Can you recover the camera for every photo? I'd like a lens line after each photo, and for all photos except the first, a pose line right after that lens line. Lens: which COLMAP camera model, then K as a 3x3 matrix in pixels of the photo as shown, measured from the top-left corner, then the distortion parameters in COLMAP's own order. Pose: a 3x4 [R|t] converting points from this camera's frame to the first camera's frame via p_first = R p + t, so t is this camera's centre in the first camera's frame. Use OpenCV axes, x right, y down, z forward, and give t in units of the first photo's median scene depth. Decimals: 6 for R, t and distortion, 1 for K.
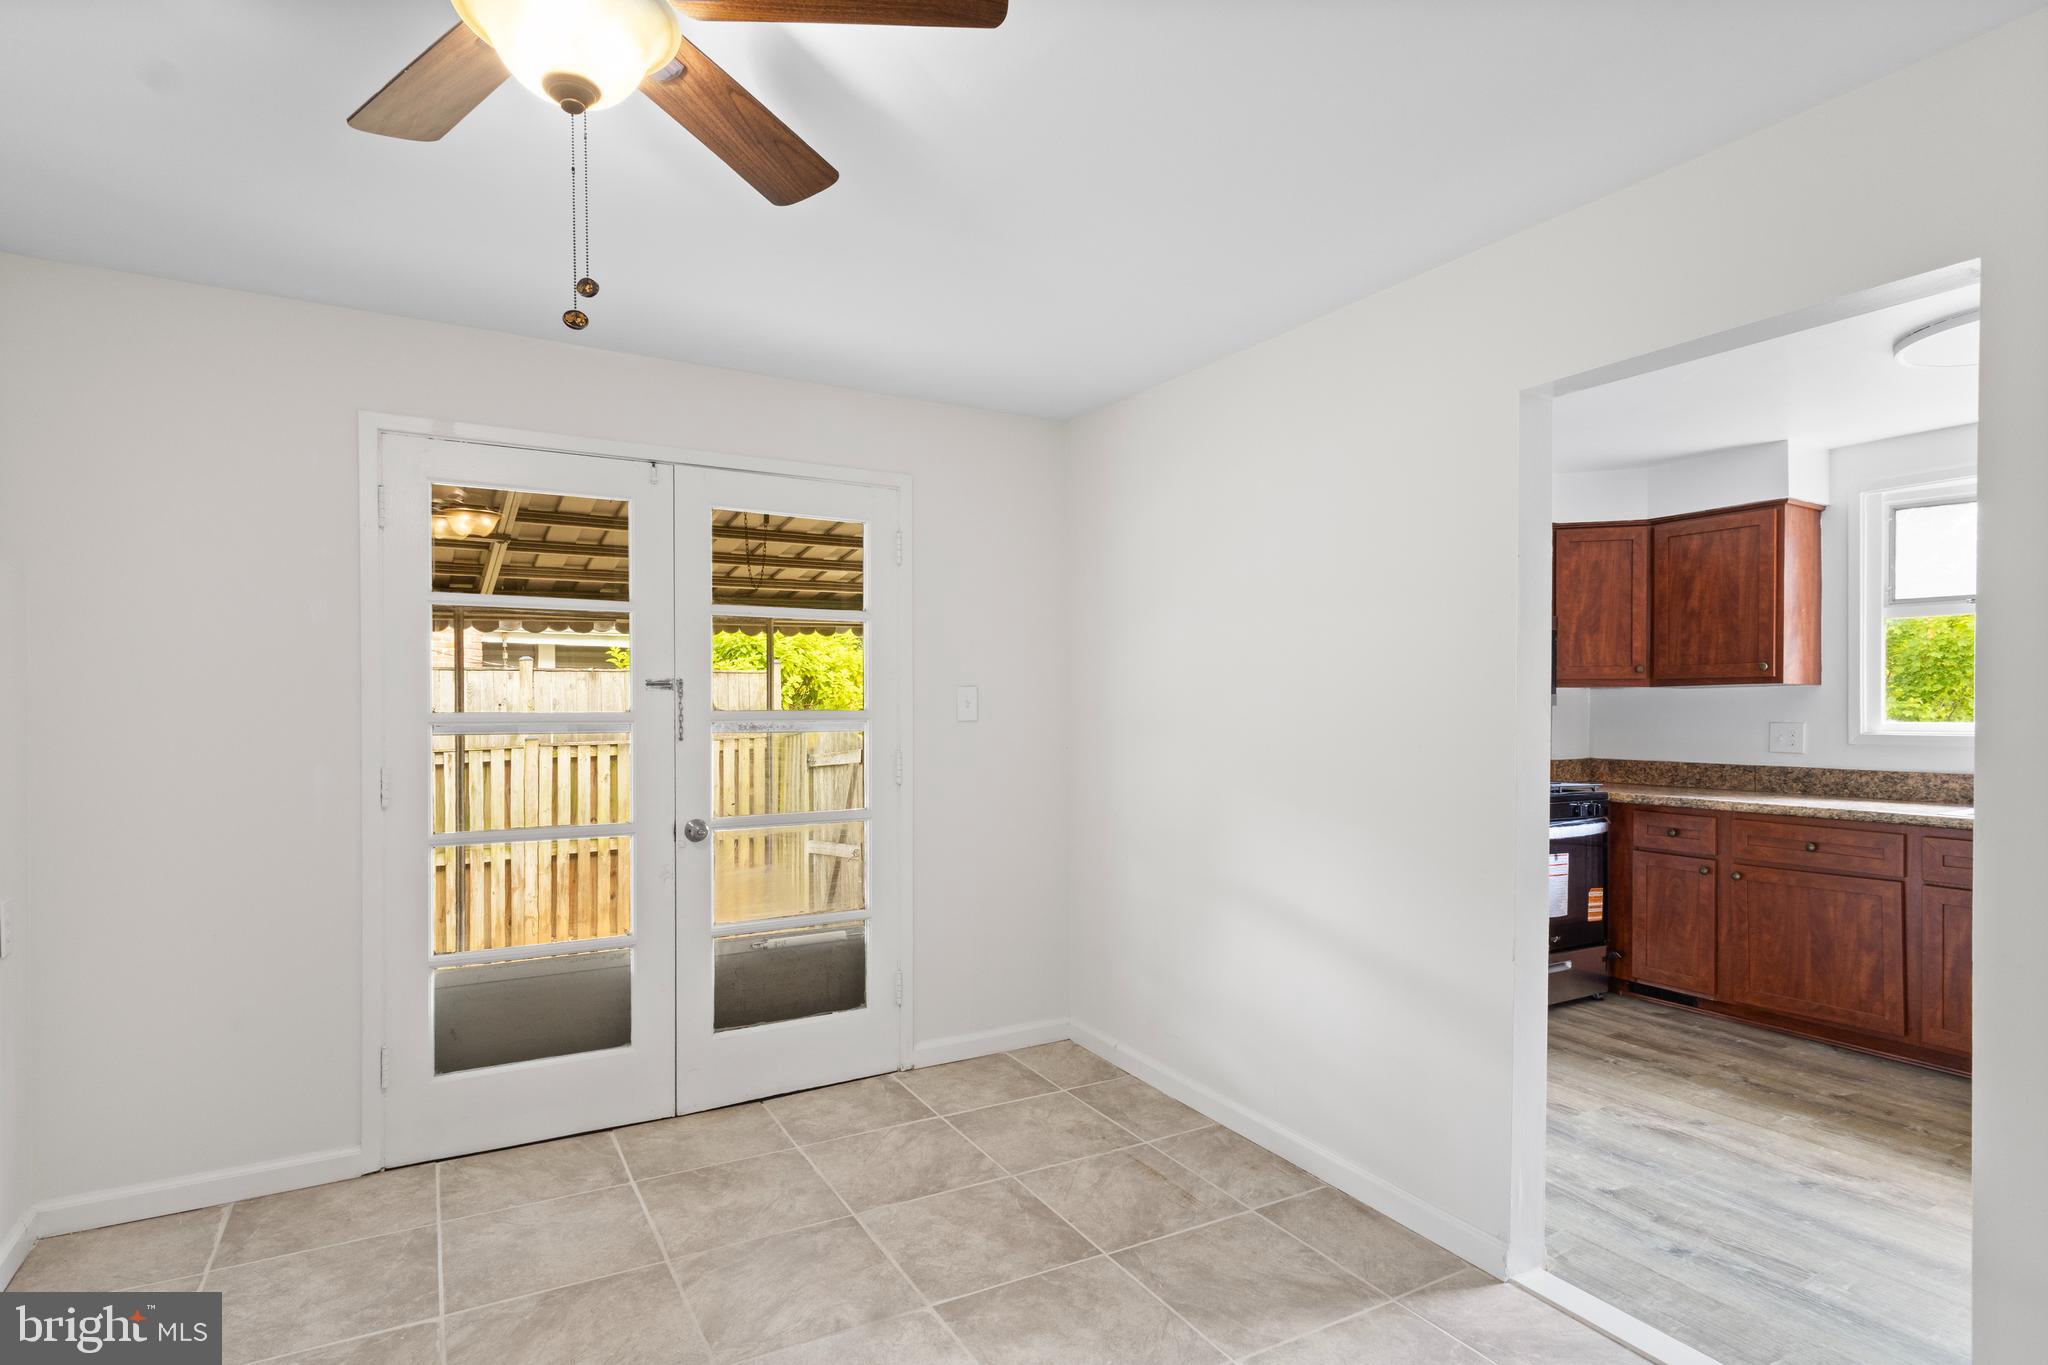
lens RADIAL K [[1067.9, 0, 995.9], [0, 1067.9, 716.3], [0, 0, 1]] dist [0.014821, -0.000325]
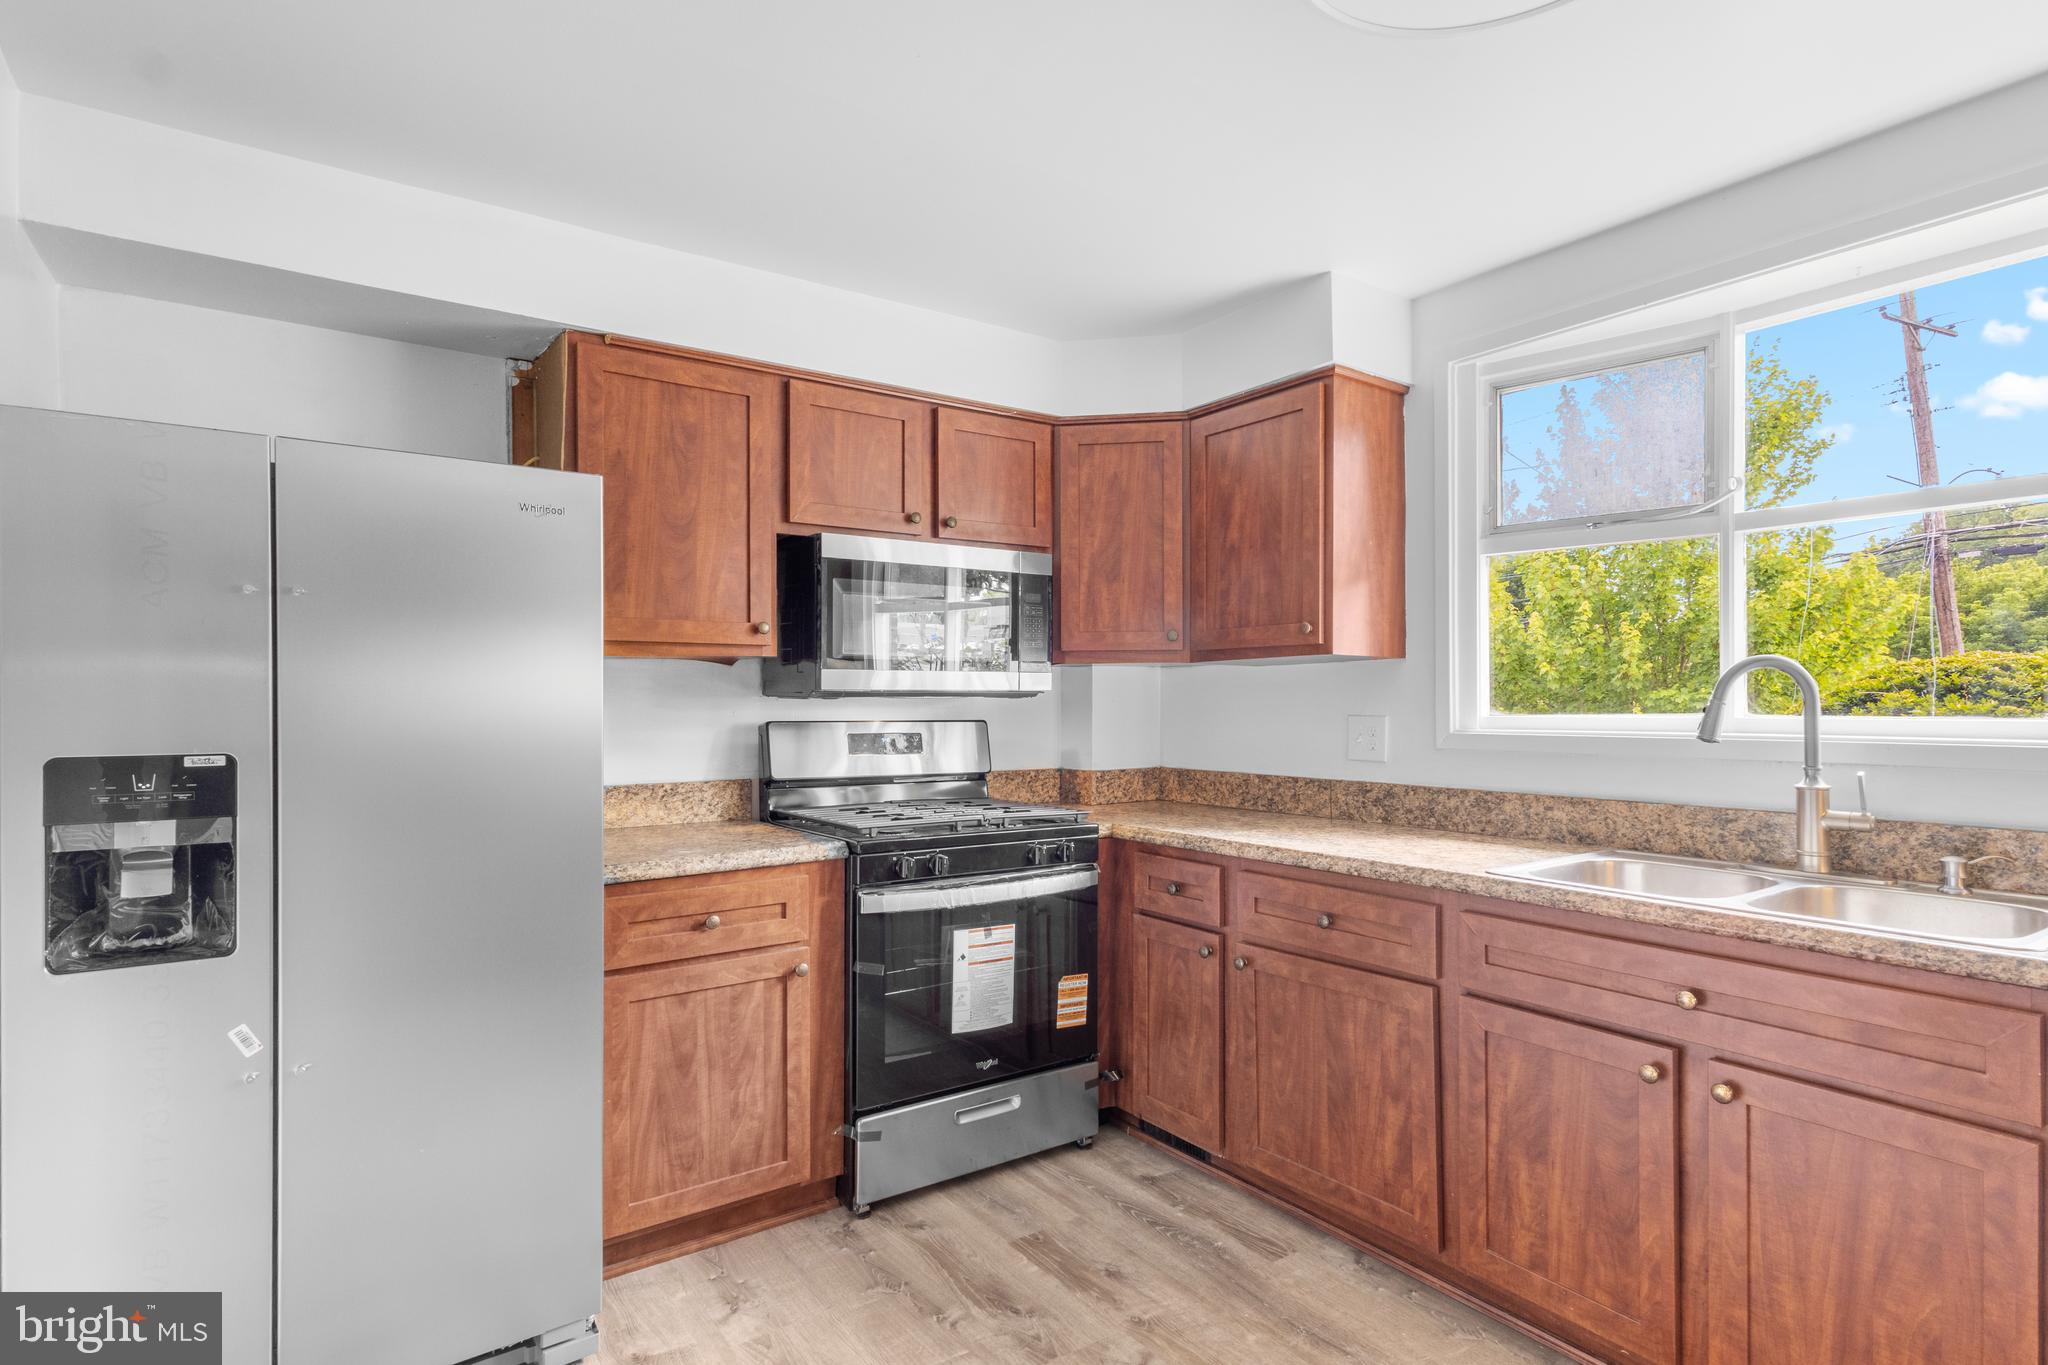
lens RADIAL K [[1067.9, 0, 1020.0], [0, 1067.9, 704.2], [0, 0, 1]] dist [0.014821, -0.000325]
pose [[0.995923, -0.000850, 0.090205, 0.481375], [0.001445, 0.999978, -0.006537, 0.003150], [-0.090198, 0.006641, 0.995902, 0.376528]]
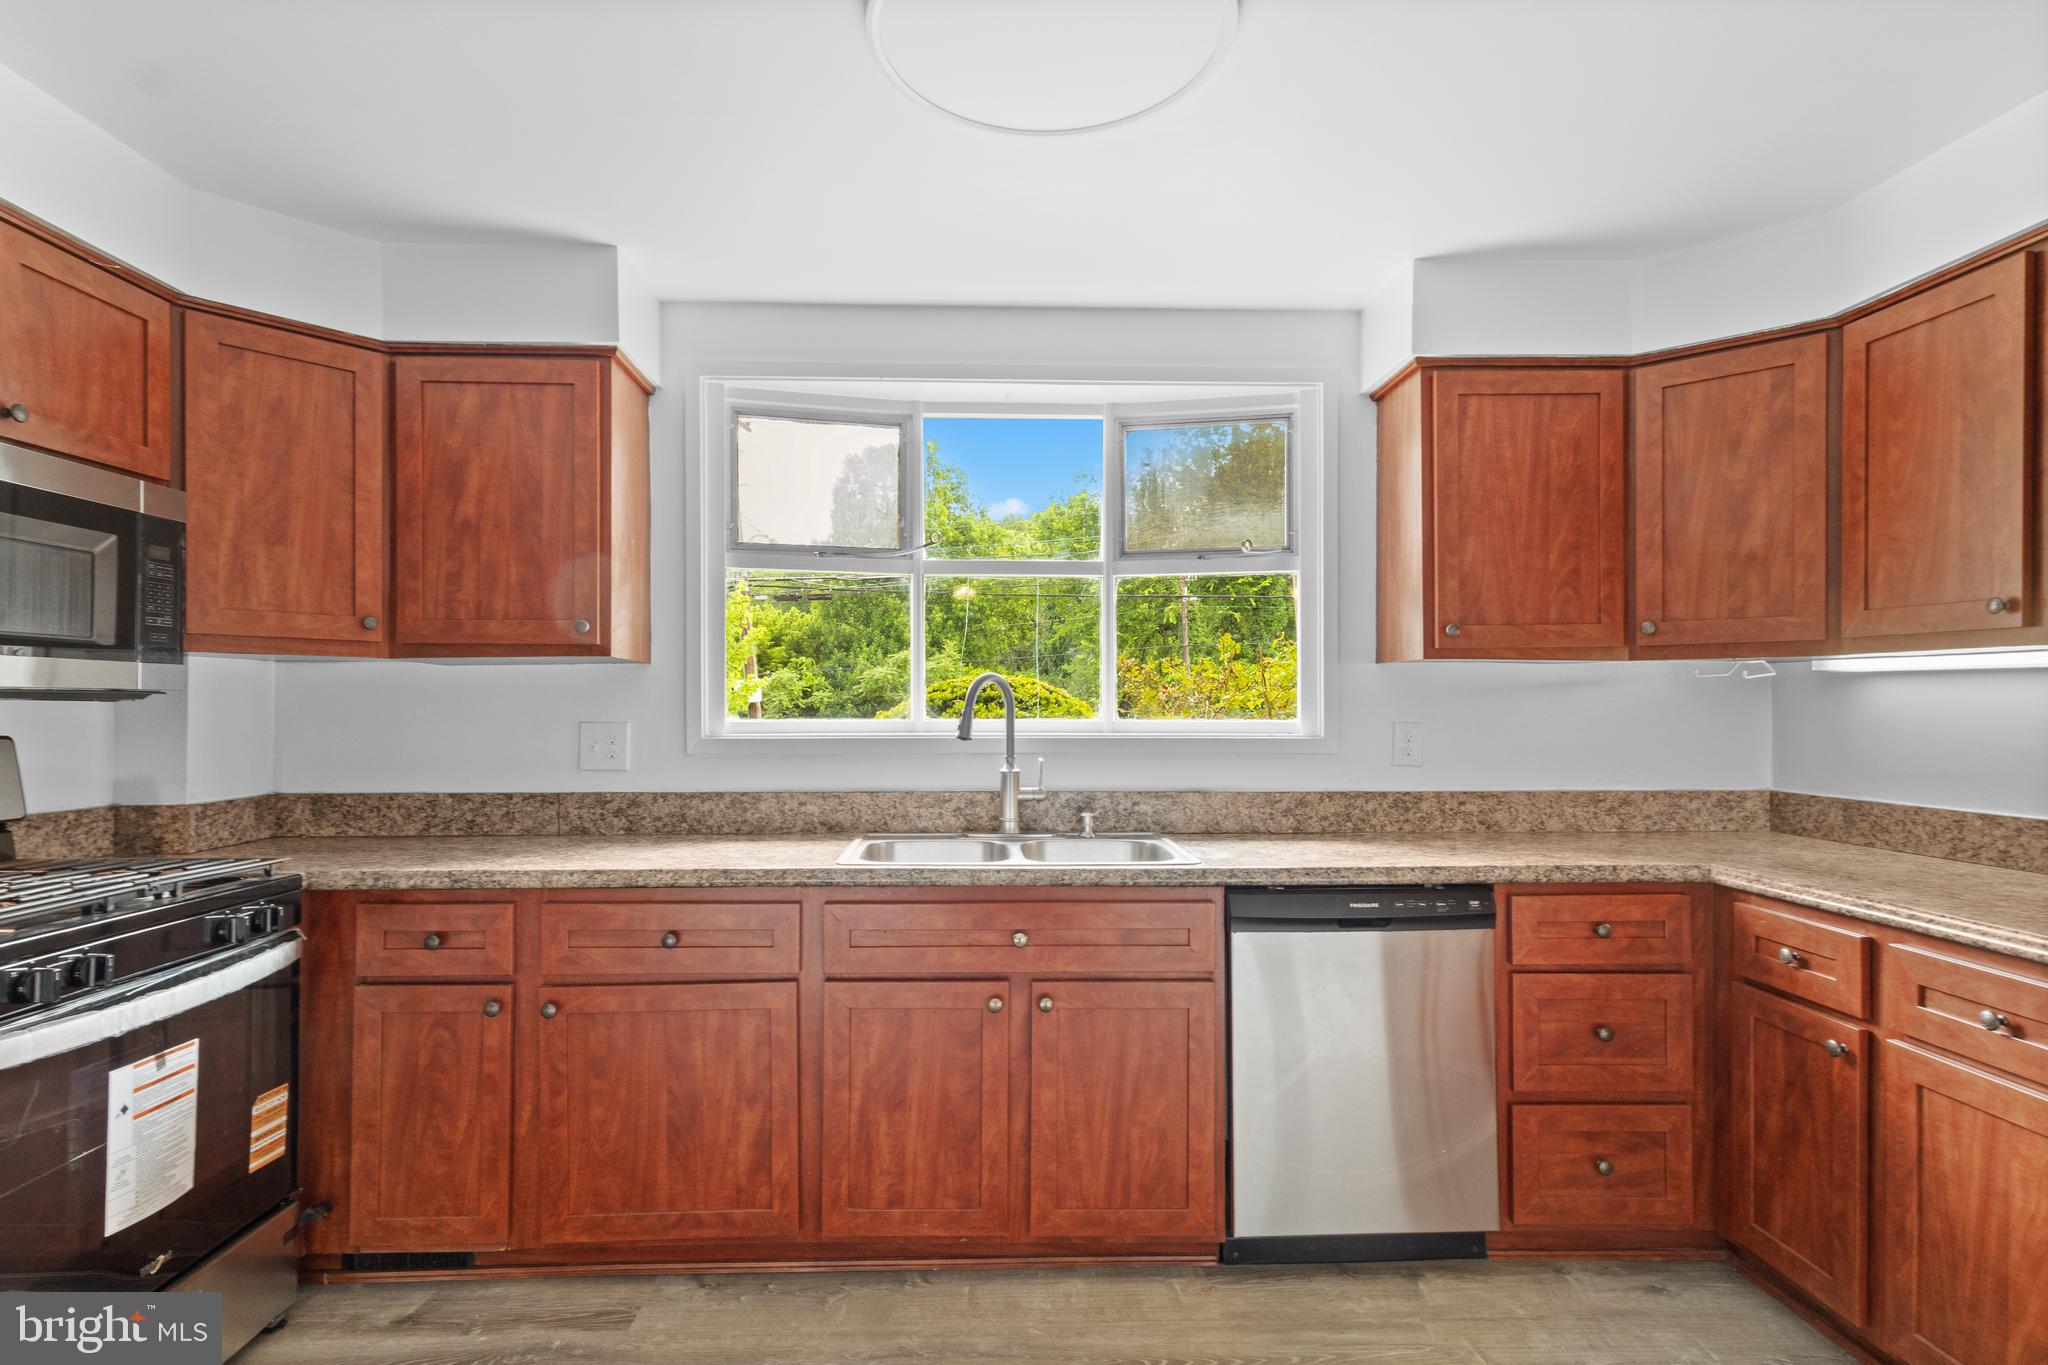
lens RADIAL K [[1067.9, 0, 1024.9], [0, 1067.9, 697.9], [0, 0, 1]] dist [0.014821, -0.000325]
pose [[0.462821, 0.008019, 0.886416, 0.307445], [0.006027, 0.999907, -0.012193, 0.001092], [-0.886431, 0.010986, 0.462730, 0.514402]]
